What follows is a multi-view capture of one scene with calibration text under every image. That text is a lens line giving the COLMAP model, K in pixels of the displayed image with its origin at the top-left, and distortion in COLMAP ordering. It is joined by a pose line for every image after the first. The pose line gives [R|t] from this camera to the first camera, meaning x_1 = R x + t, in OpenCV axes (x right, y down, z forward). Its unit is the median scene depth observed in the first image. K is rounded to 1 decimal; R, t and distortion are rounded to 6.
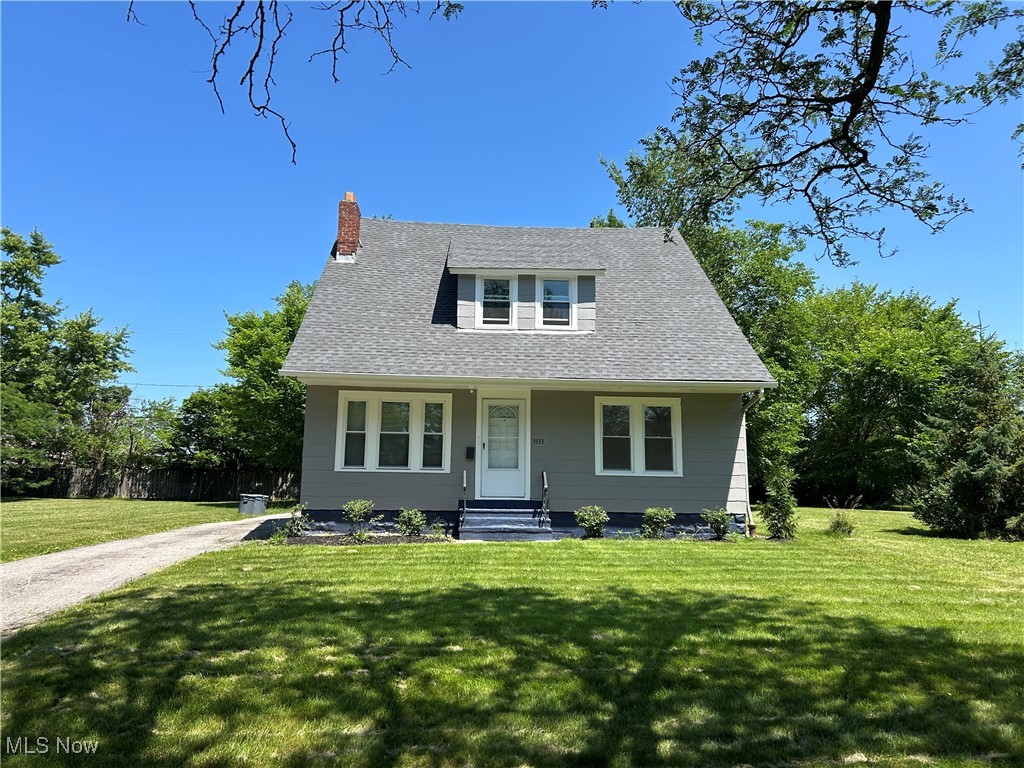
lens RADIAL K [[747.9, 0, 512.0], [0, 747.9, 384.0], [0, 0, 1]] dist [0.048967, -0.001128]
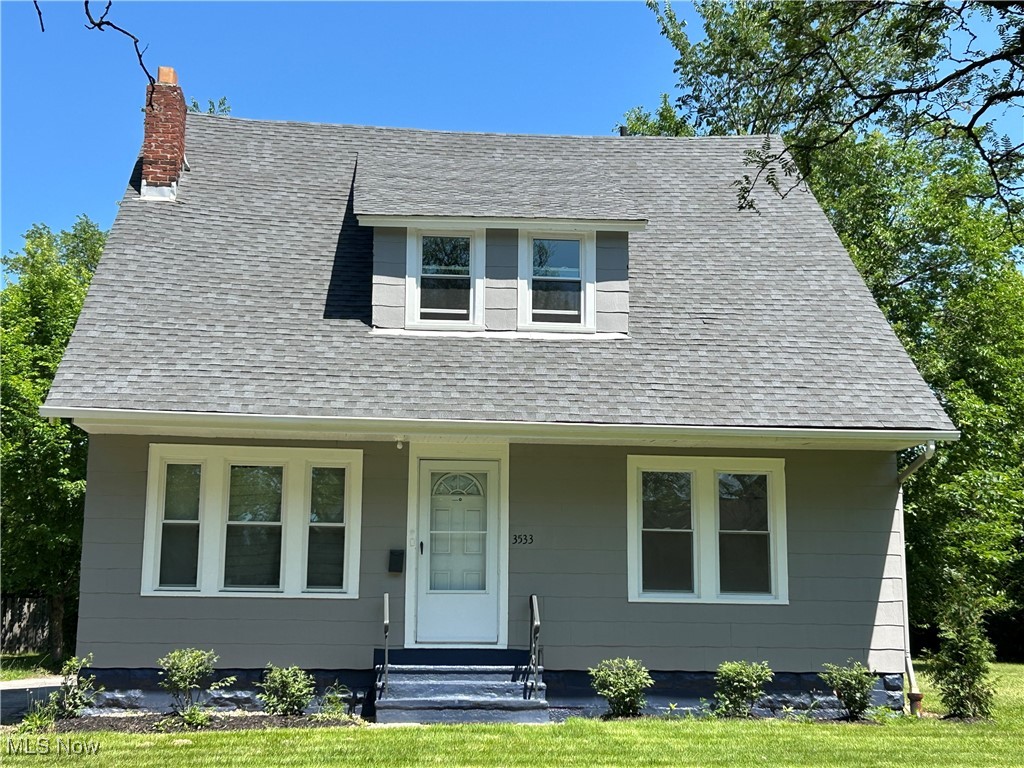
lens RADIAL K [[1531.1, 0, 512.0], [0, 1531.1, 384.0], [0, 0, 1]] dist [0.100663, -0.046325]
pose [[0.999474, 0.003314, 0.032270, -0.008799], [-0.002595, 0.999748, -0.022292, -0.010393], [-0.032336, 0.022197, 0.999231, -0.107638]]
